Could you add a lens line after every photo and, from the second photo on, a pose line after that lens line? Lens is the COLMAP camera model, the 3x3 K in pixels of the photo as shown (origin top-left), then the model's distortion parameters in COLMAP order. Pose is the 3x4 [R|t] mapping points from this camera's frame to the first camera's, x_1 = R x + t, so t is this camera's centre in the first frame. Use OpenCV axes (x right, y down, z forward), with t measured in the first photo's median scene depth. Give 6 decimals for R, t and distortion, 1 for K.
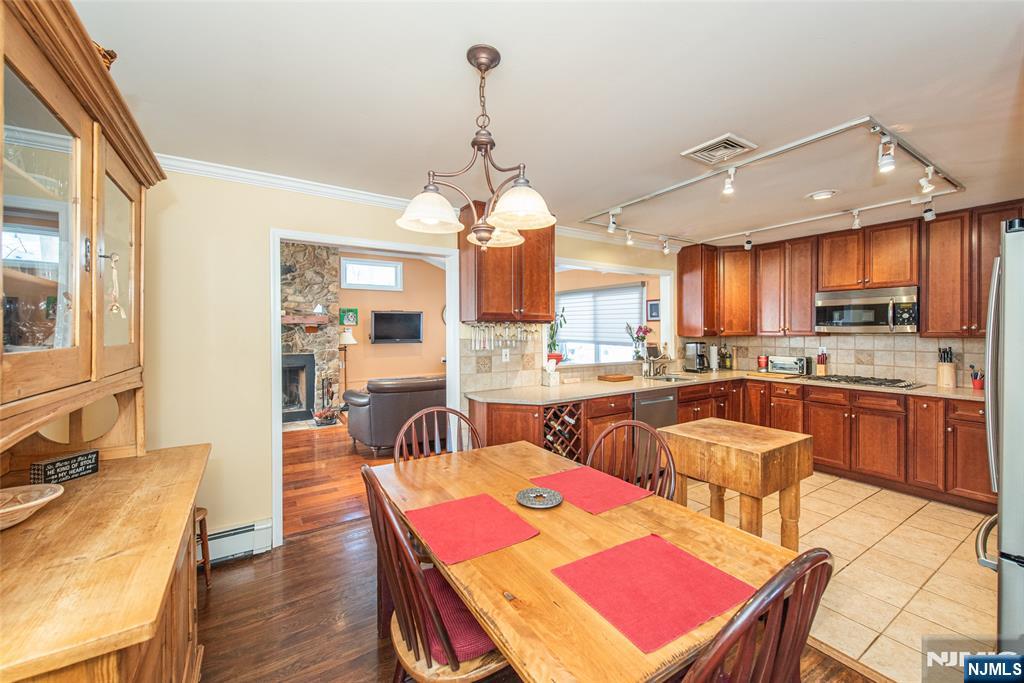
lens RADIAL K [[406.8, 0, 503.6], [0, 406.8, 335.0], [0, 0, 1]] dist [0.000948, -0.000466]
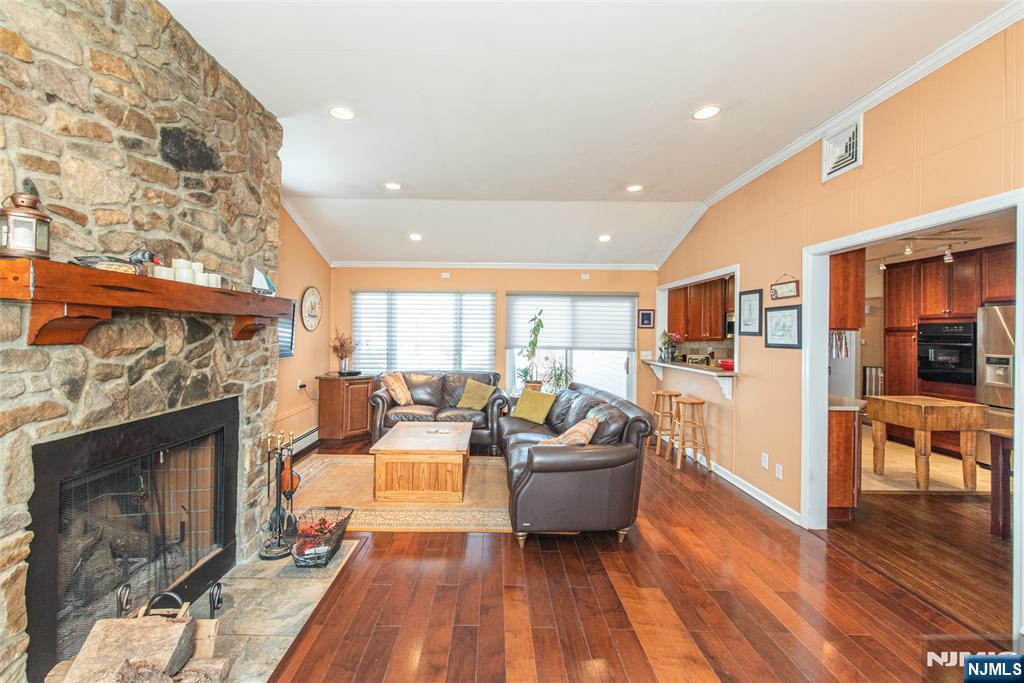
lens RADIAL K [[413.9, 0, 496.9], [0, 413.9, 331.8], [0, 0, 1]] dist [-0.001689, -0.000775]
pose [[0.521831, 0.009423, 0.852997, -1.038629], [0.002230, 0.999921, -0.012410, -0.012158], [-0.853046, 0.008378, 0.521769, 0.903002]]
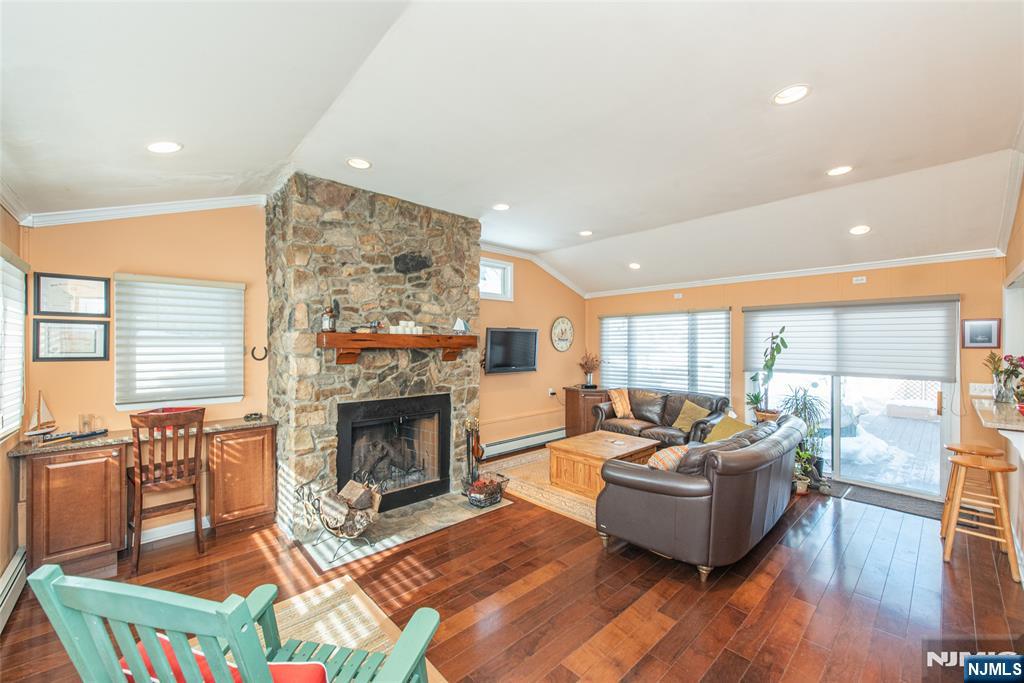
lens RADIAL K [[405.4, 0, 506.8], [0, 405.4, 345.1], [0, 0, 1]] dist [0.001169, -0.000096]
pose [[0.981276, 0.003390, 0.192578, -0.775078], [-0.000451, 0.999883, -0.015304, -0.032296], [-0.192608, 0.014931, 0.981162, 0.520247]]
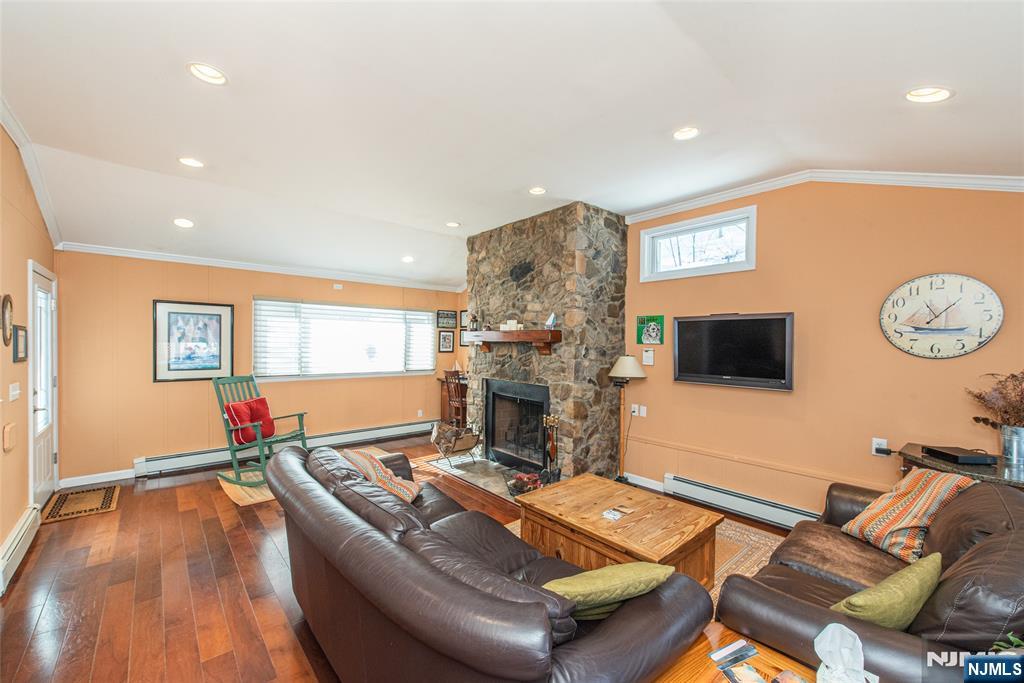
lens RADIAL K [[407.9, 0, 510.4], [0, 407.9, 349.0], [0, 0, 1]] dist [0.001190, 0.000009]
pose [[0.164098, 0.022218, -0.986194, 0.291201], [-0.027770, 0.999454, 0.017896, -0.040392], [0.986053, 0.024450, 0.164625, 1.265094]]
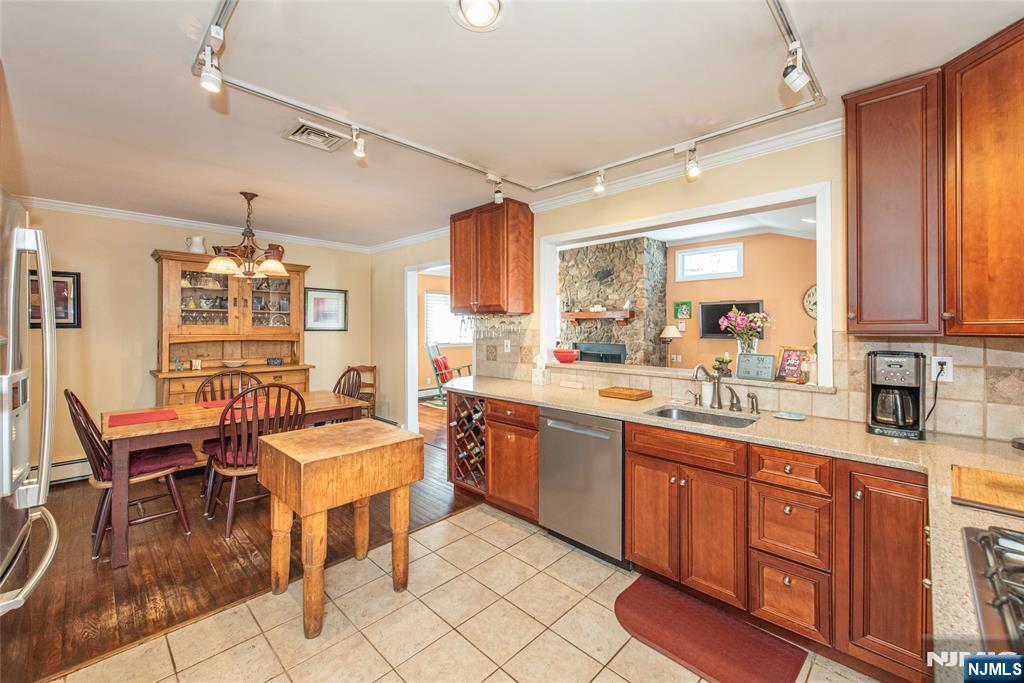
lens RADIAL K [[410.2, 0, 524.2], [0, 410.2, 325.9], [0, 0, 1]] dist [-0.000677, -0.000069]
pose [[0.254907, 0.003169, -0.966960, 0.867405], [-0.013872, 0.999904, -0.000380, -0.001332], [0.966866, 0.013511, 0.254926, 0.668632]]
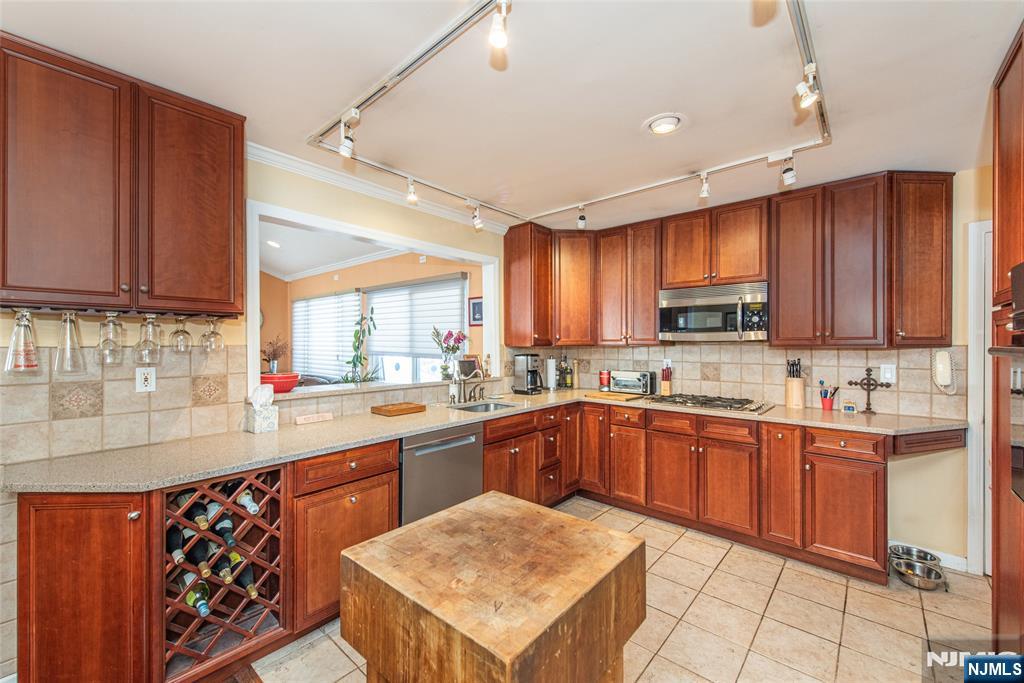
lens RADIAL K [[415.8, 0, 514.0], [0, 415.8, 344.4], [0, 0, 1]] dist [0.011664, -0.000280]
pose [[0.953590, 0.004417, 0.301074, 0.248438], [-0.001537, 0.999951, -0.009801, 0.008491], [-0.301103, 0.008884, 0.953550, 0.307812]]
